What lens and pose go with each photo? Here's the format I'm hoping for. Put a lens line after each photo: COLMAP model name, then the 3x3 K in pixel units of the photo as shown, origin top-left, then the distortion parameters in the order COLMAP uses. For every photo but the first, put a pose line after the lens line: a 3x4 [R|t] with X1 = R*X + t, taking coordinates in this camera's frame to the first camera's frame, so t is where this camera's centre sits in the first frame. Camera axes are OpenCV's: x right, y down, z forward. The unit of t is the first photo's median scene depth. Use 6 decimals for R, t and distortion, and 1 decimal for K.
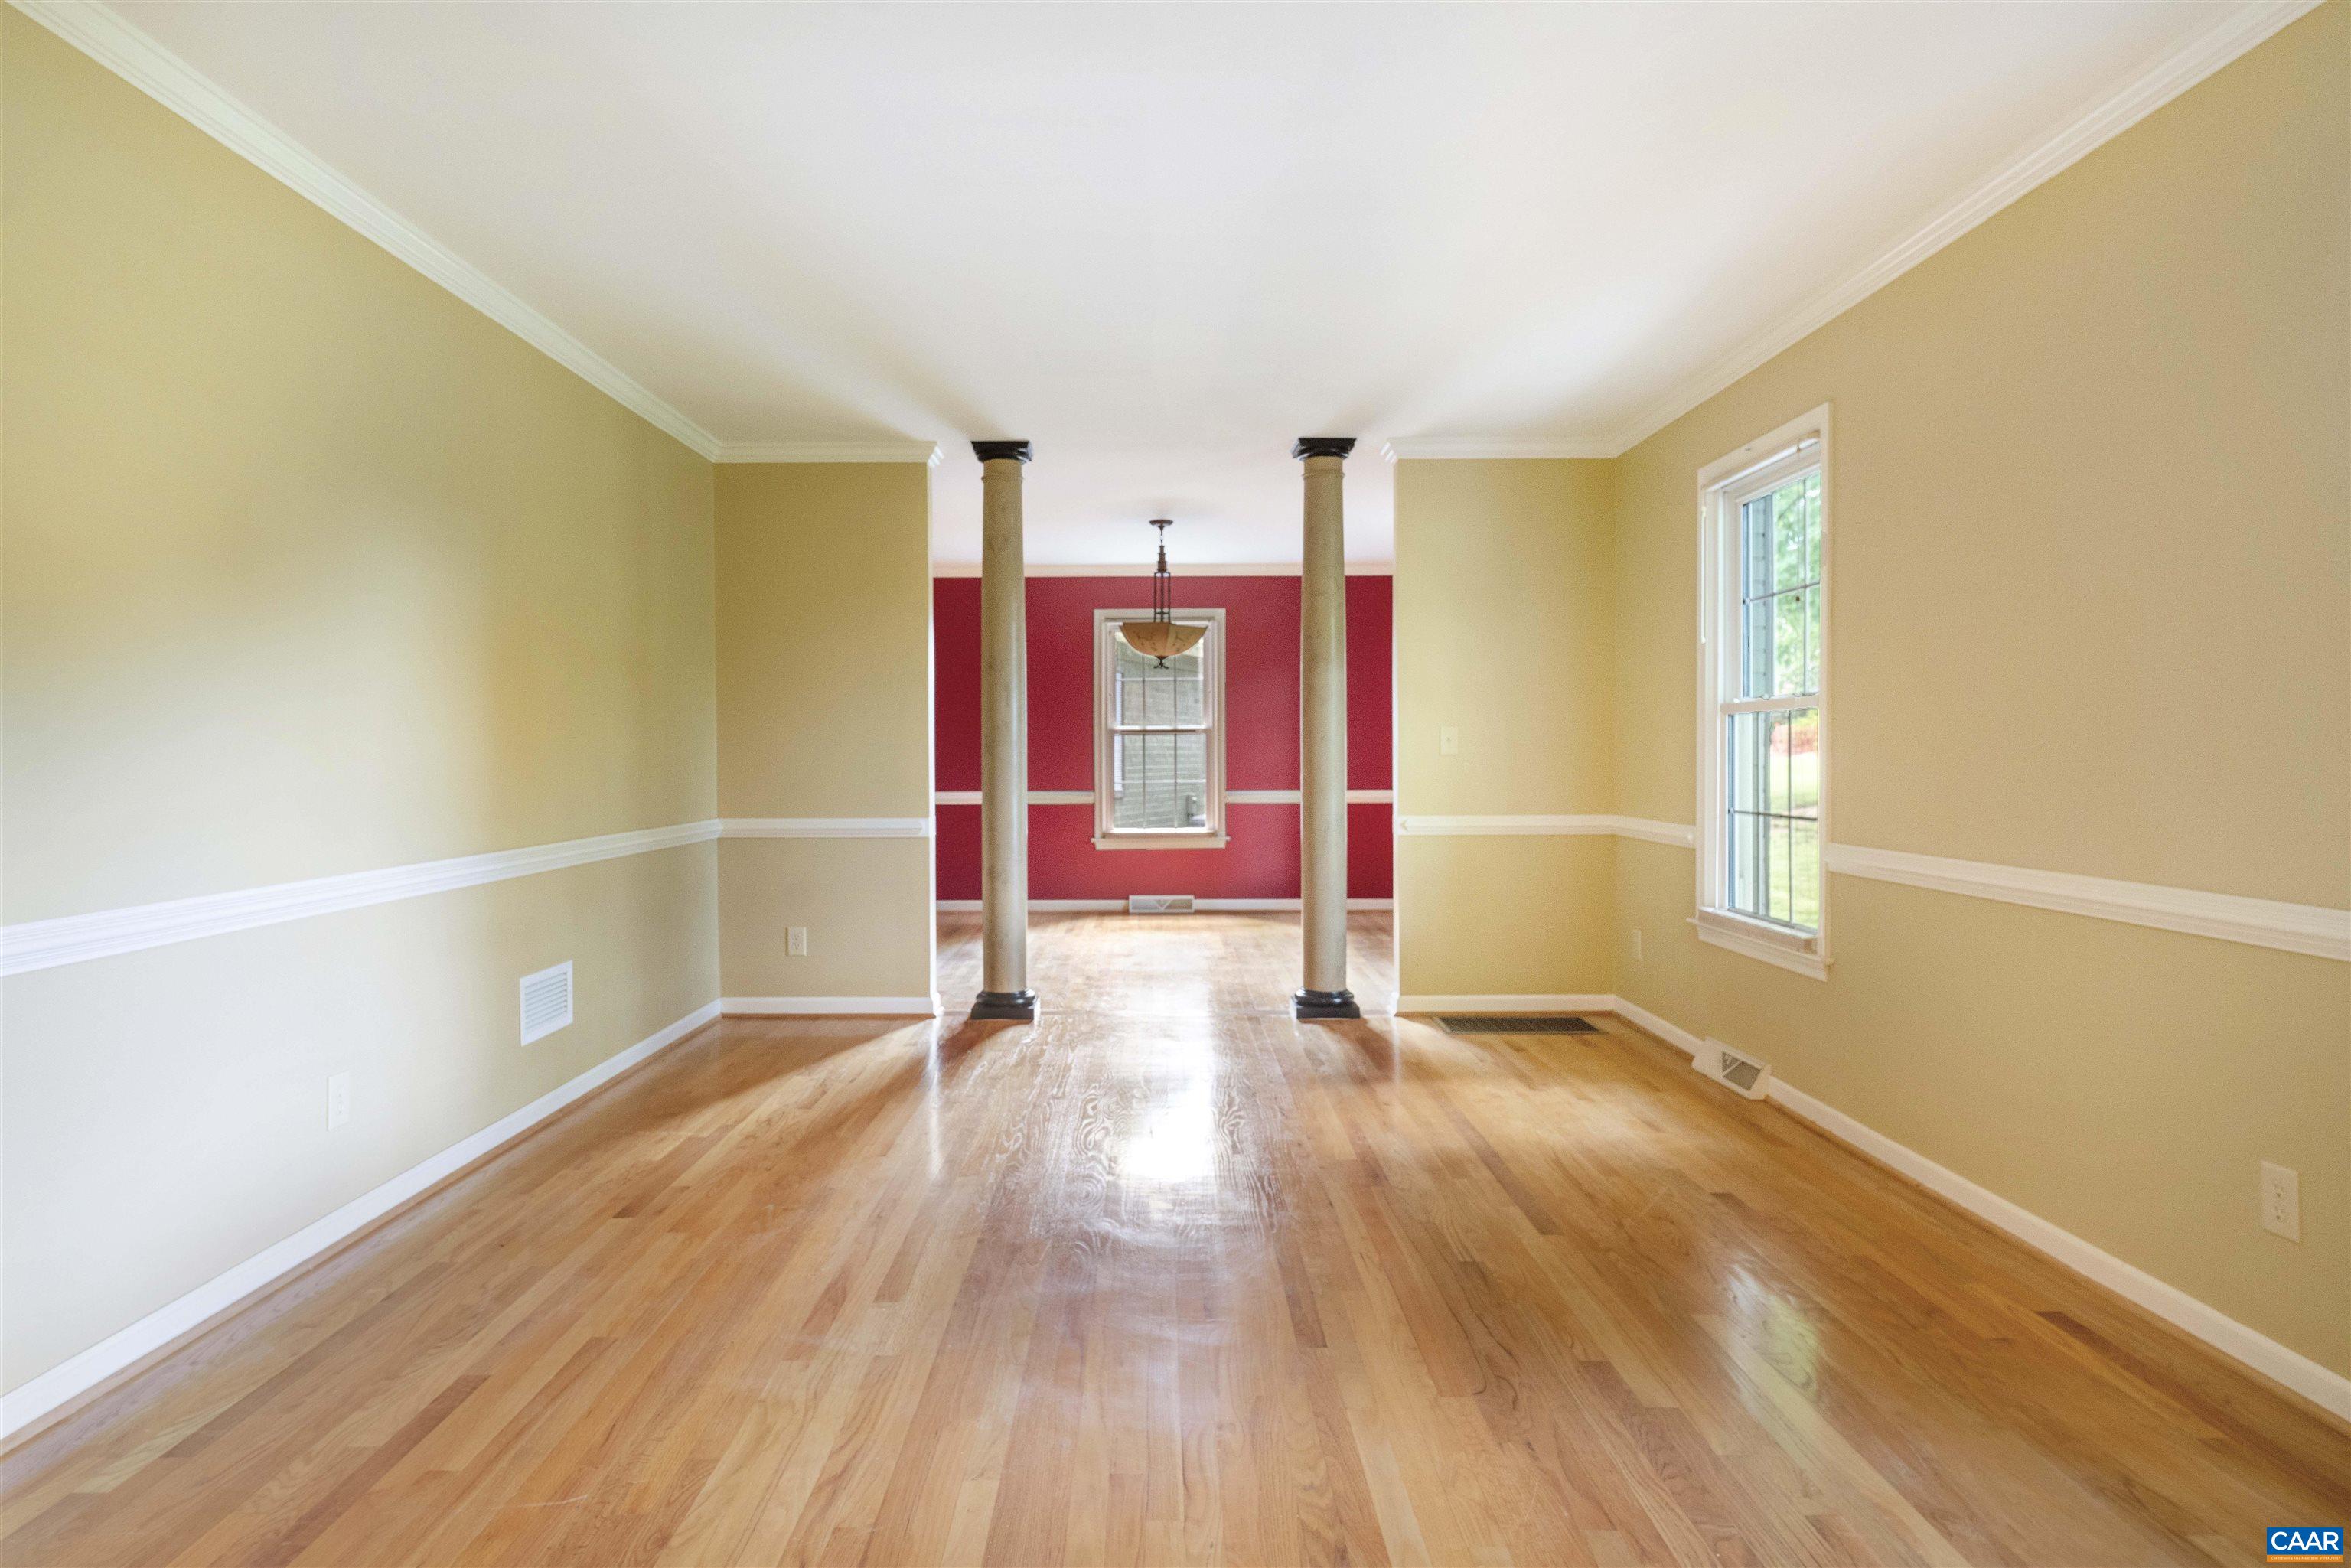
lens RADIAL K [[1352.4, 0, 1147.1], [0, 1352.4, 756.5], [0, 0, 1]] dist [-0.000124, -0.000428]
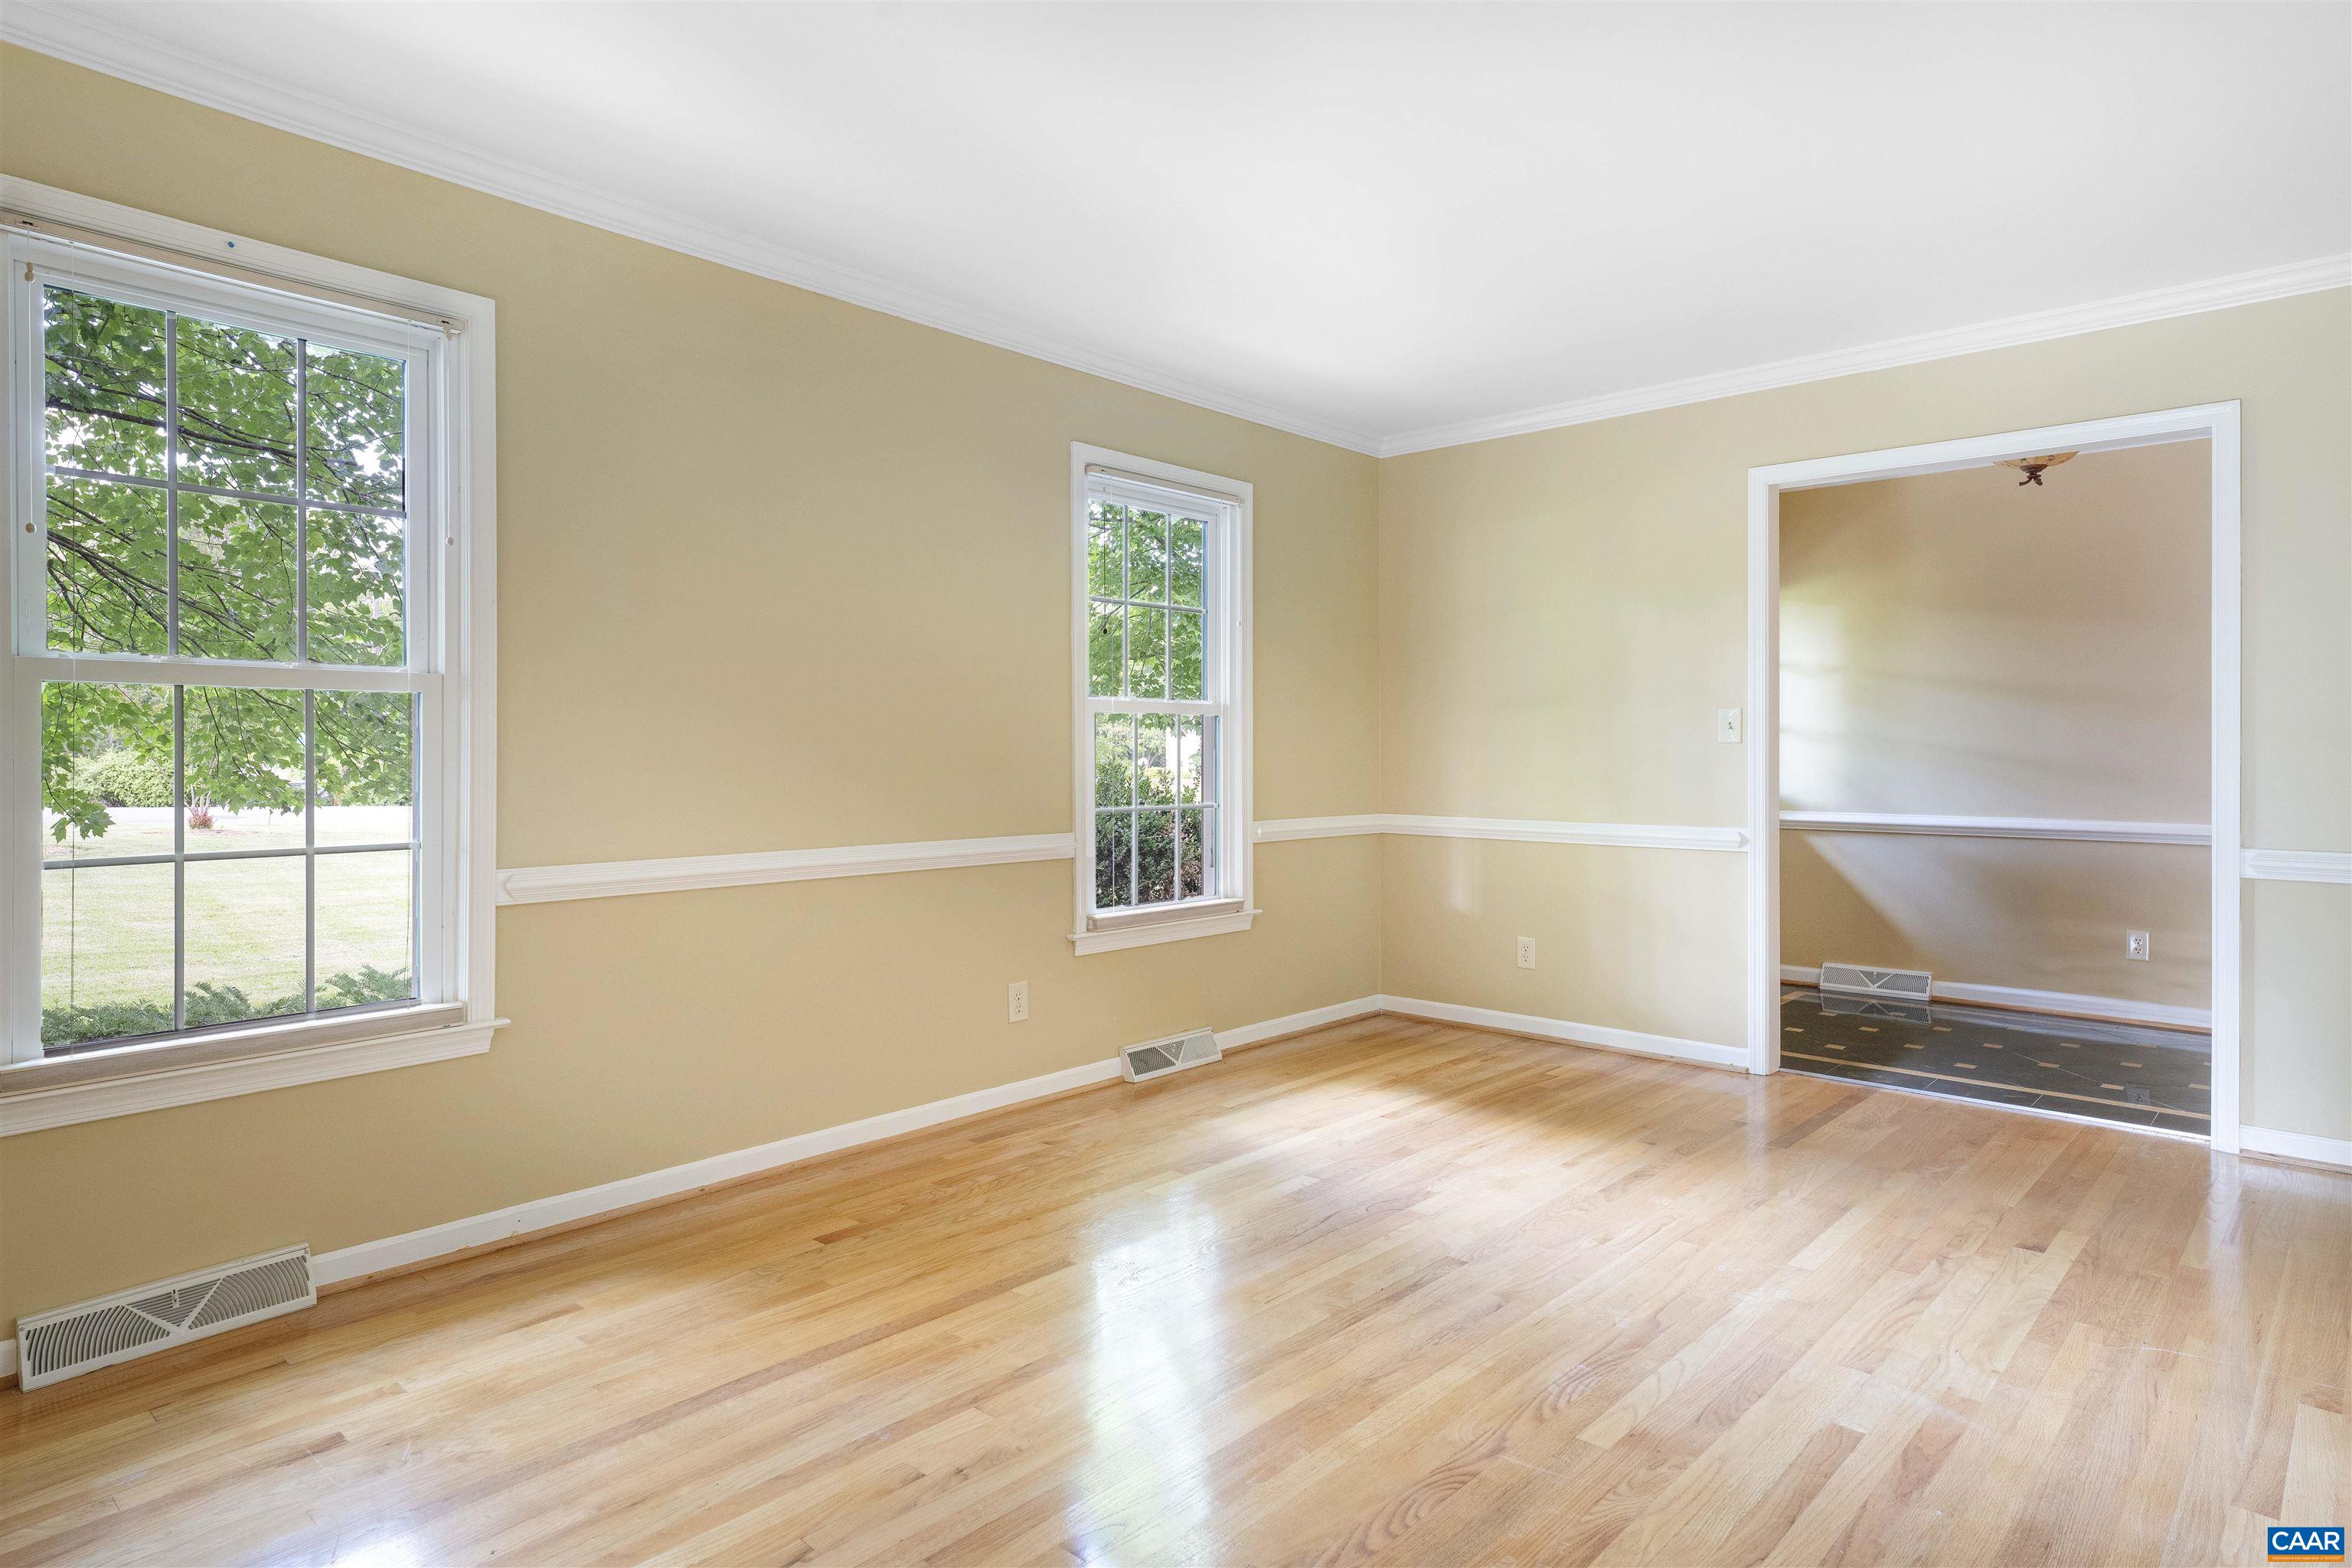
lens RADIAL K [[1353.0, 0, 1147.6], [0, 1353.0, 756.5], [0, 0, 1]] dist [-0.000124, -0.000428]
pose [[-0.736525, 0.000386, 0.676410, -0.434357], [0.002648, 0.999994, 0.002313, -0.002294], [-0.676405, 0.003495, -0.736522, 1.888671]]
